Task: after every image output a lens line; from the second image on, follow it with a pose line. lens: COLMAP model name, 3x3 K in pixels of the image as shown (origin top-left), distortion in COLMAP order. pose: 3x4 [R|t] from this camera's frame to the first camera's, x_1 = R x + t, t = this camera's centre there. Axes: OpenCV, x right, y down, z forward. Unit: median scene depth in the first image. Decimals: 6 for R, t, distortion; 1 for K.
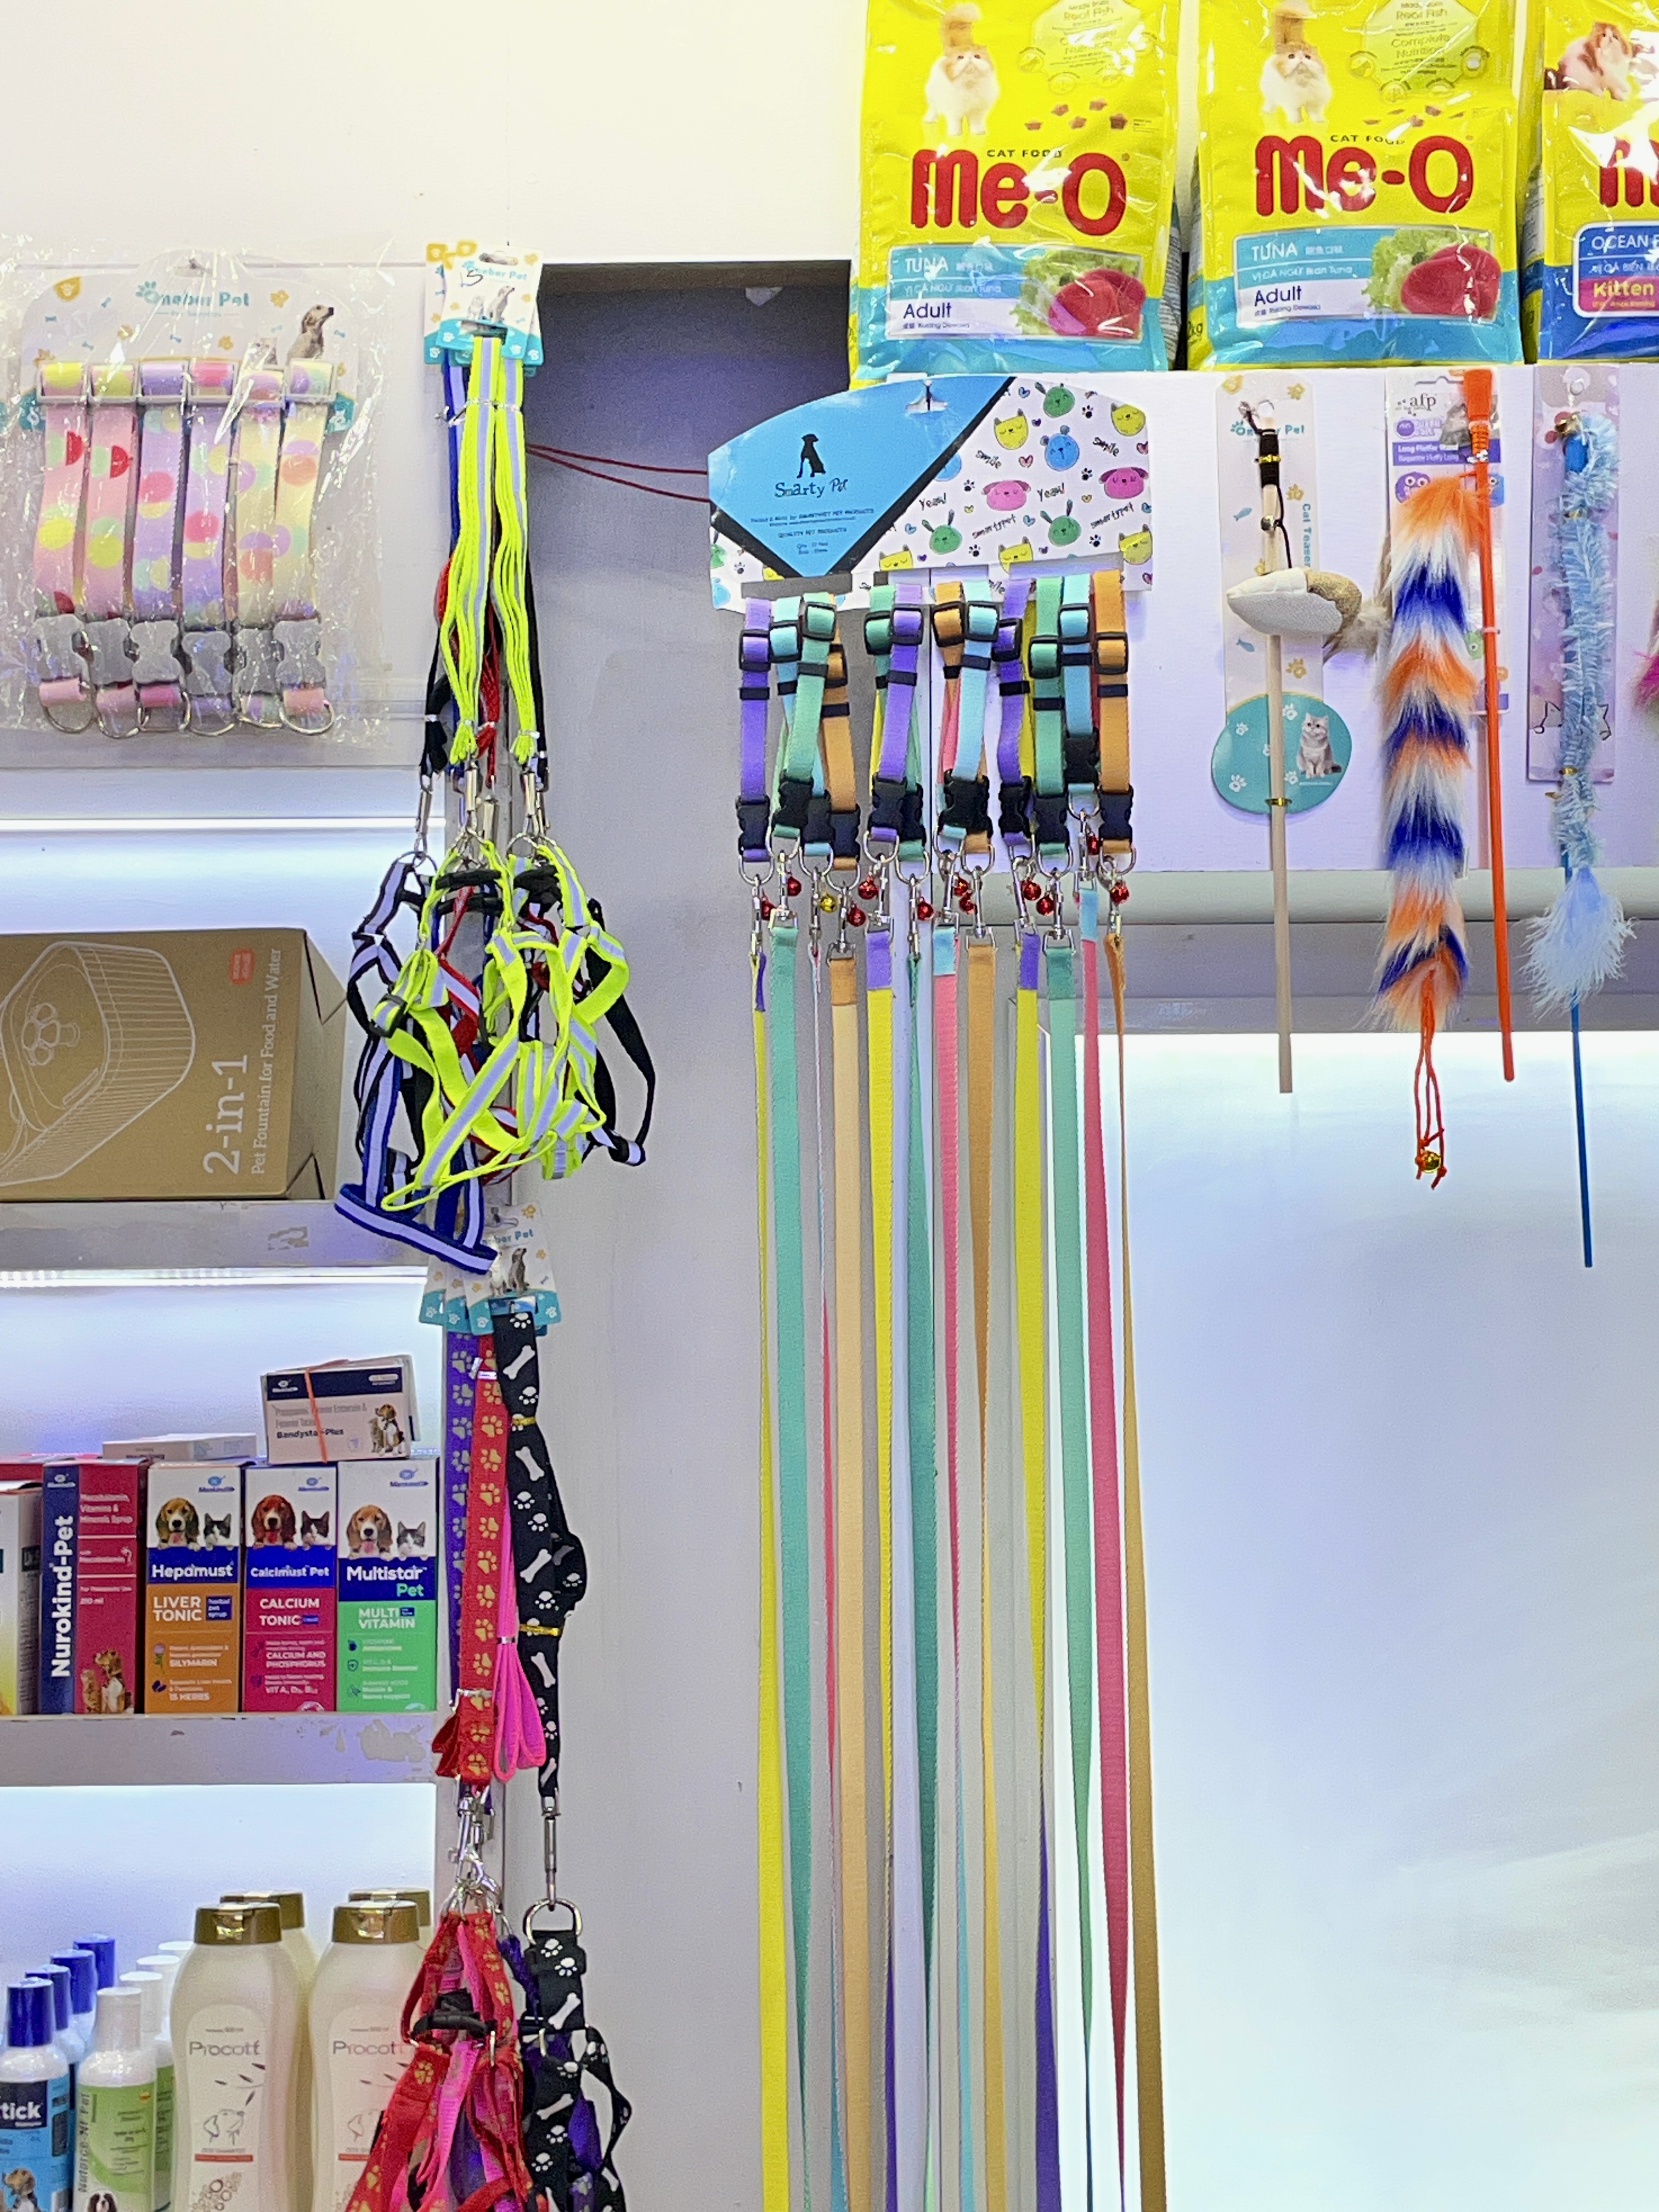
lens RADIAL K [[3396.6, 0, 841.5], [0, 3396.6, 1082.1], [0, 0, 1]] dist [0.089384, 0.000000]
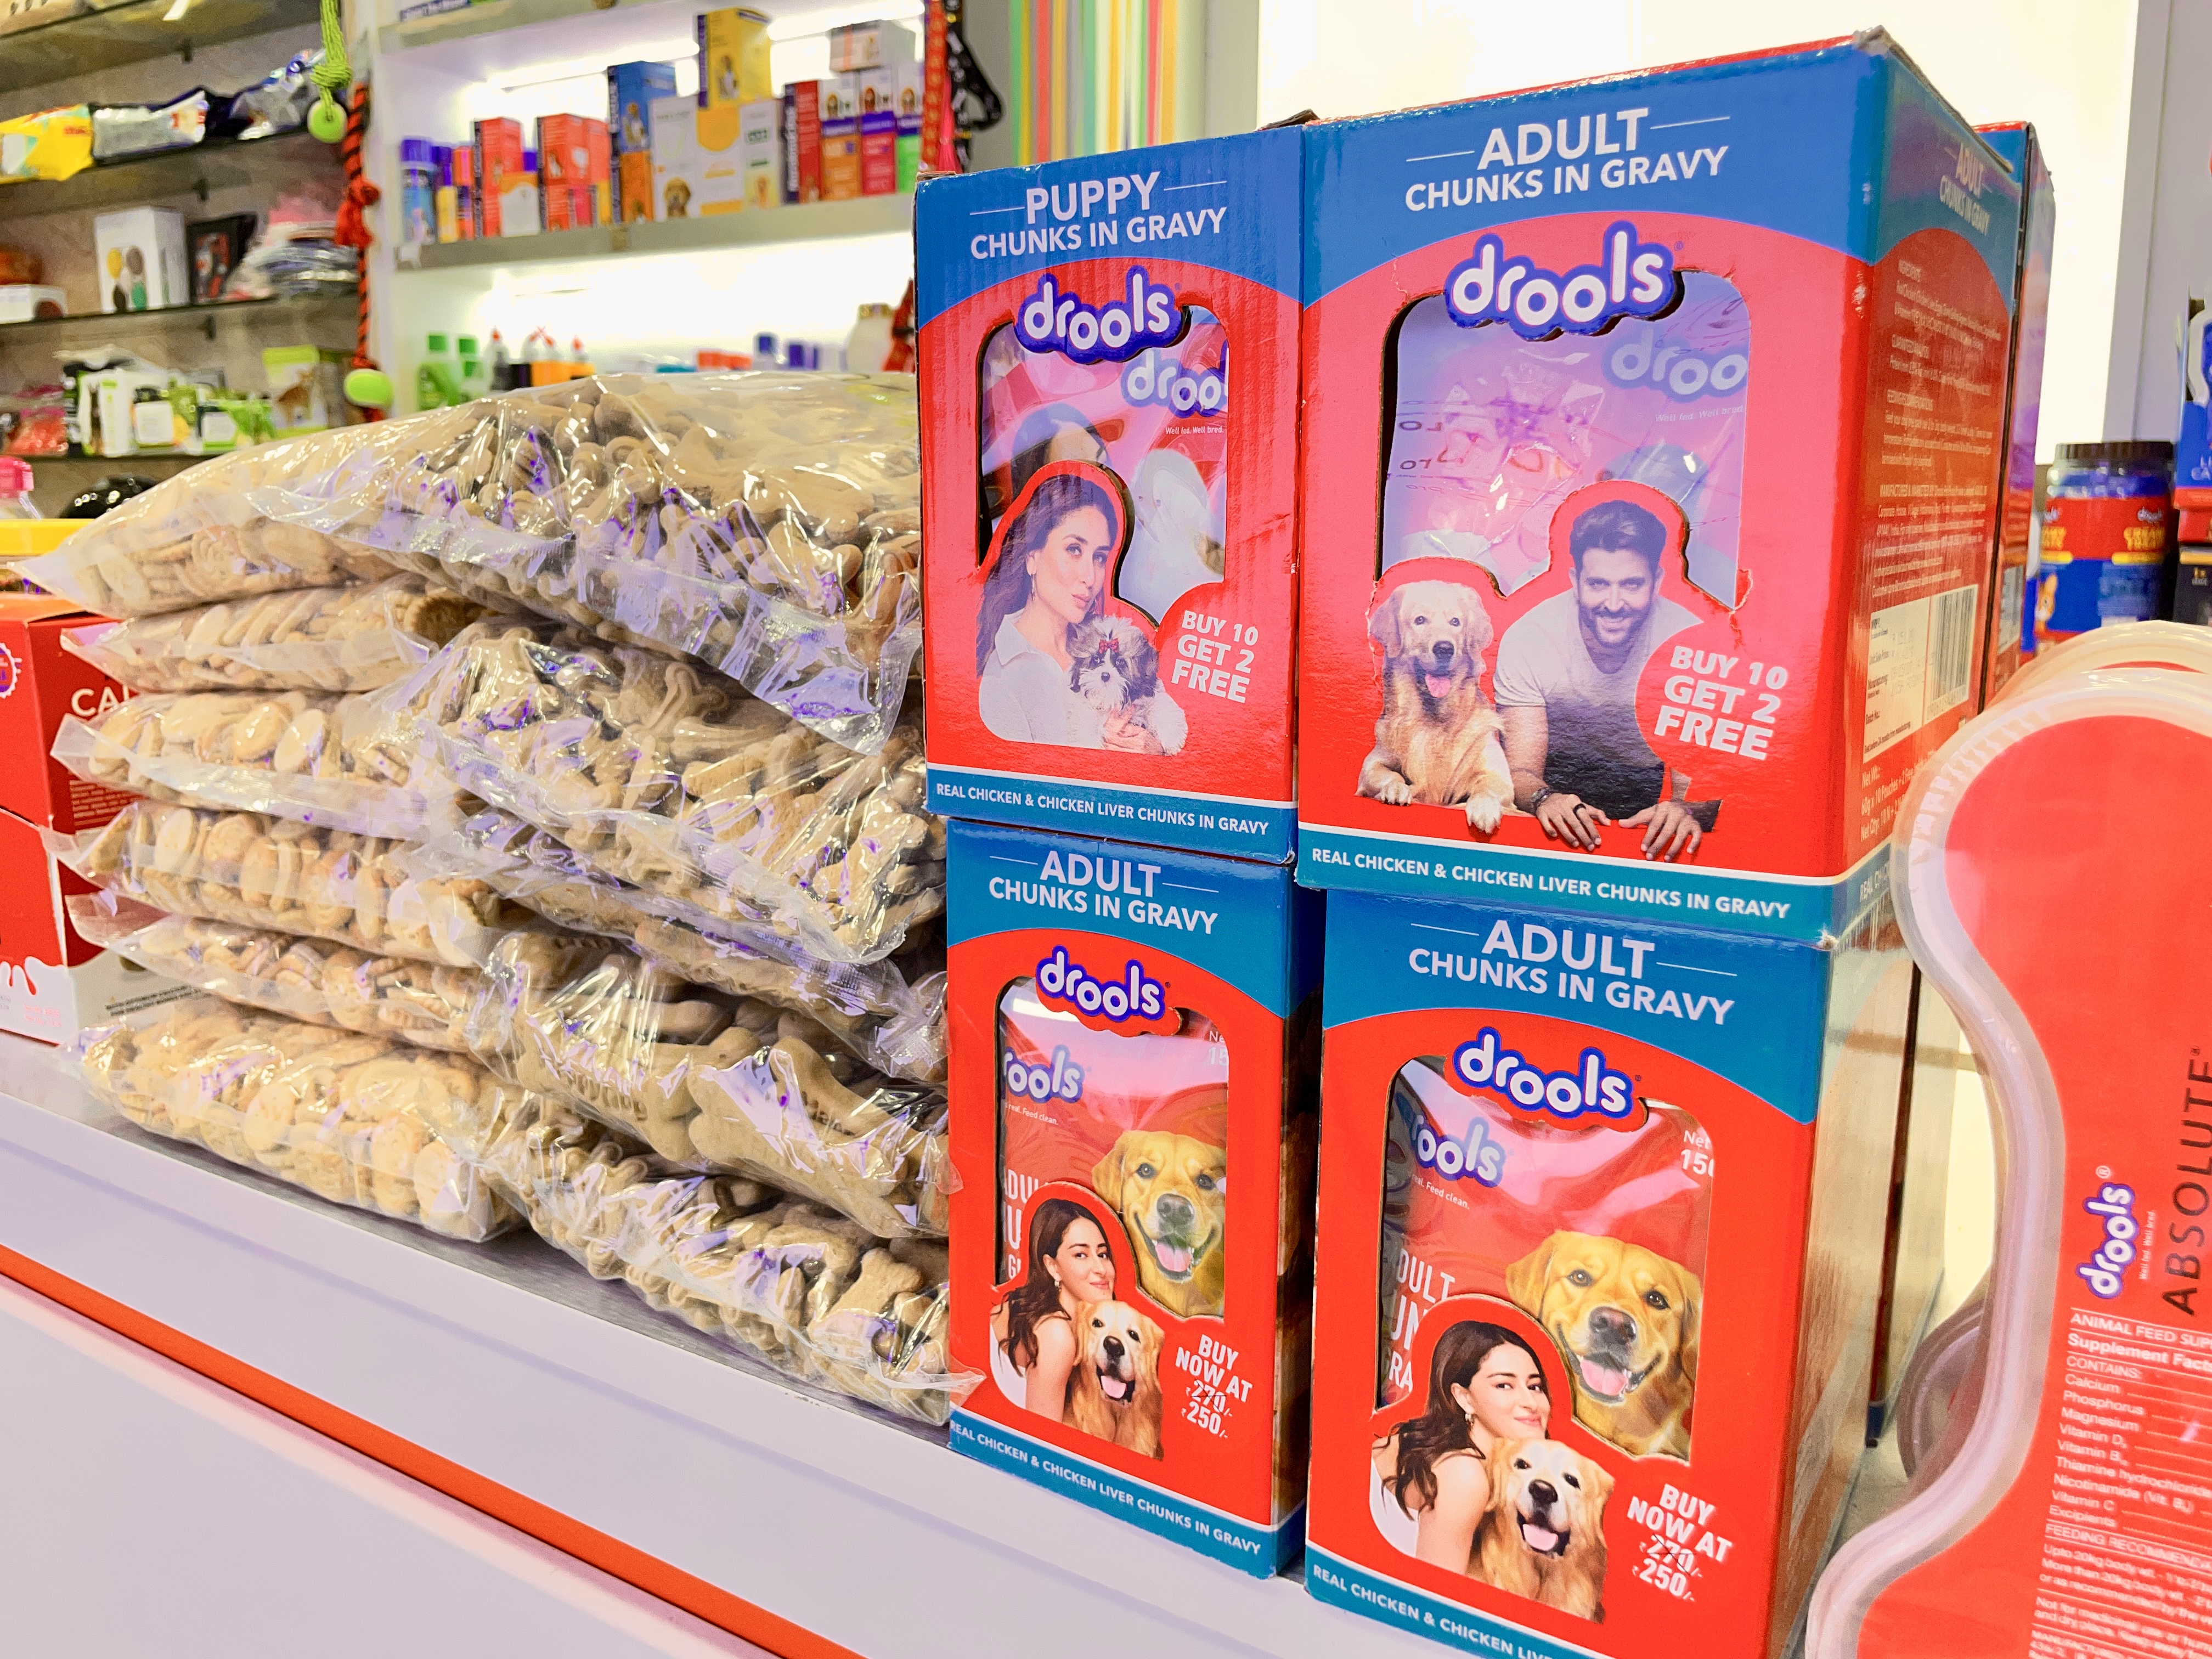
lens RADIAL K [[1665.9, 0, 1102.8], [0, 1665.9, 813.9], [0, 0, 1]] dist [0.082776, -0.107778]
pose [[0.865295, 0.101235, -0.490934, 0.487861], [0.037310, 0.963670, 0.264478, 0.281403], [0.499873, -0.247168, 0.830081, 0.149553]]
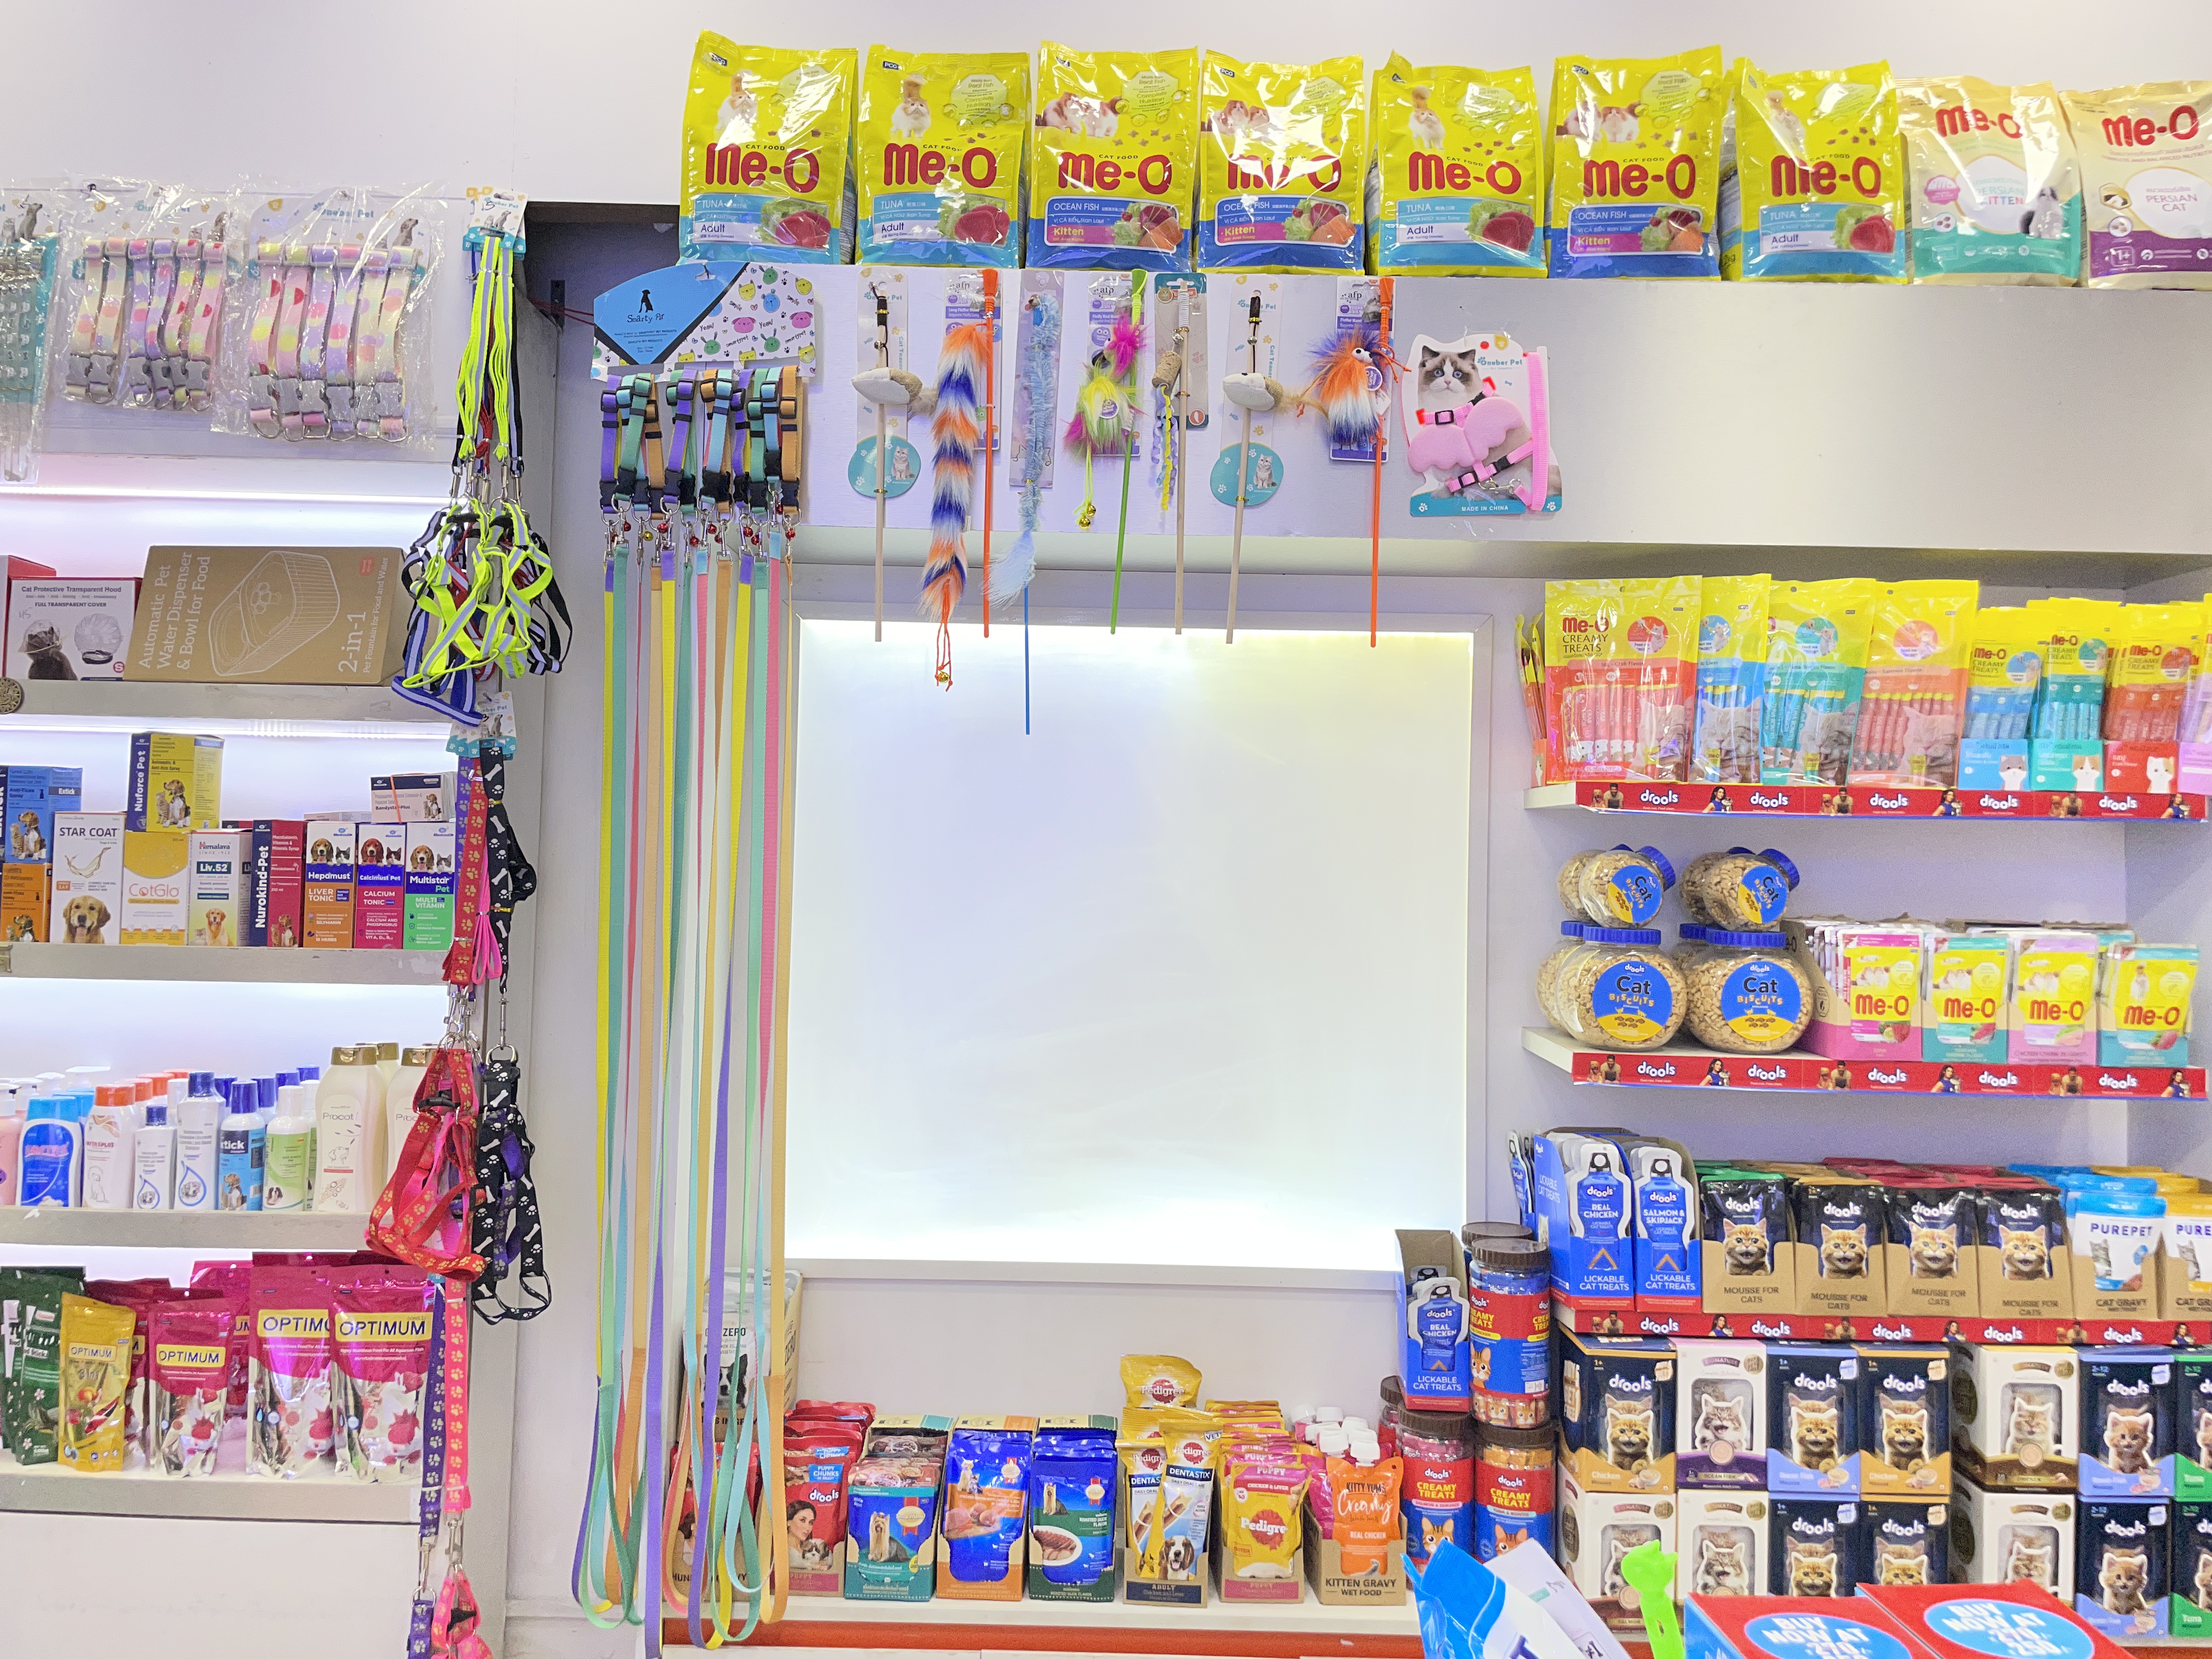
lens RADIAL K [[1665.9, 0, 1094.1], [0, 1665.9, 821.3], [0, 0, 1]] dist [0.082776, -0.107778]
pose [[0.999273, 0.027850, 0.026019, 0.223045], [-0.029155, 0.998262, 0.051206, 0.051300], [-0.024548, -0.051928, 0.998349, 0.034228]]
